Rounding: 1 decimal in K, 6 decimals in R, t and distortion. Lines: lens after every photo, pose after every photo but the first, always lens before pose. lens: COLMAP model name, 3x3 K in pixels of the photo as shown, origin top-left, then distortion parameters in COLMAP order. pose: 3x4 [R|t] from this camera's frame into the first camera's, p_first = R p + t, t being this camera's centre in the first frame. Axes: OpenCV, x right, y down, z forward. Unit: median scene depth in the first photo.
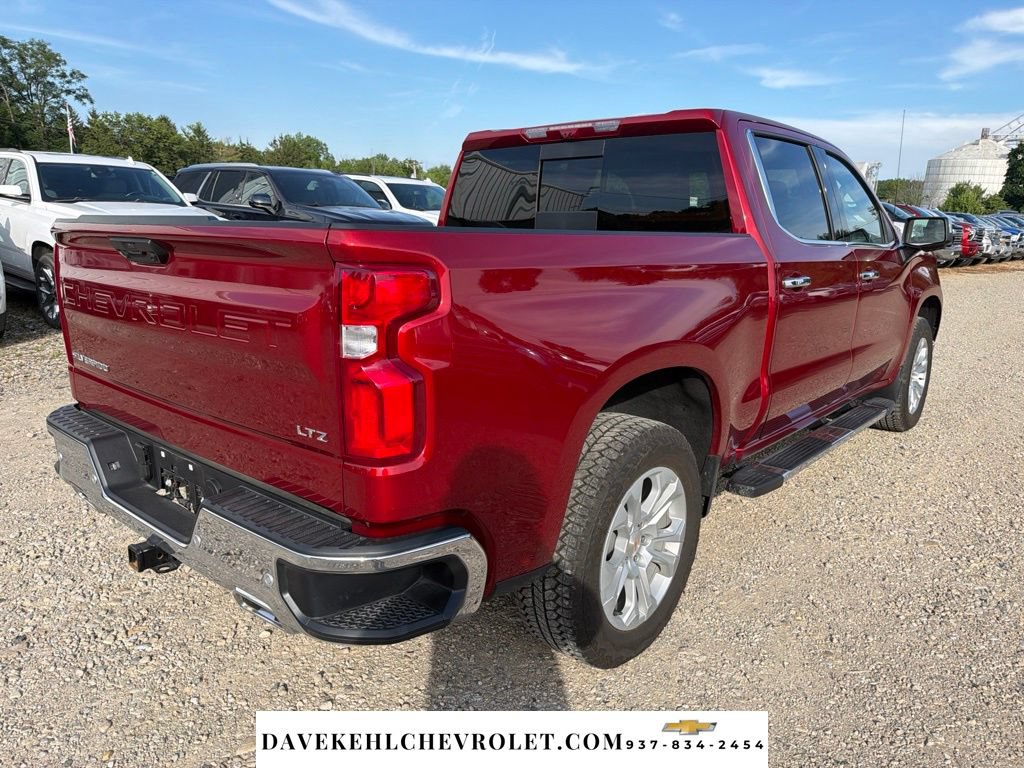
lens RADIAL K [[717.2, 0, 508.5], [0, 717.2, 379.9], [0, 0, 1]] dist [0.024576, -0.030113]
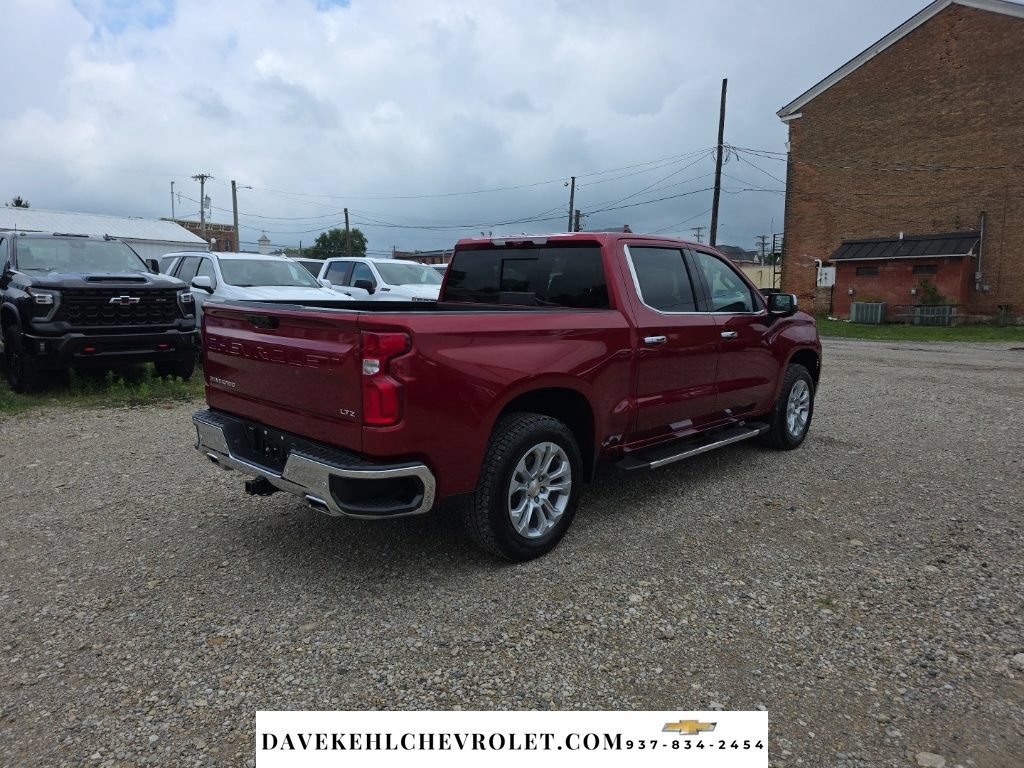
lens RADIAL K [[717.2, 0, 511.4], [0, 717.2, 380.9], [0, 0, 1]] dist [0.024576, -0.030113]
pose [[0.998578, 0.011603, -0.052037, 0.153919], [-0.015331, 0.997300, -0.071815, 0.065309], [0.051063, 0.072511, 0.996060, -0.527432]]
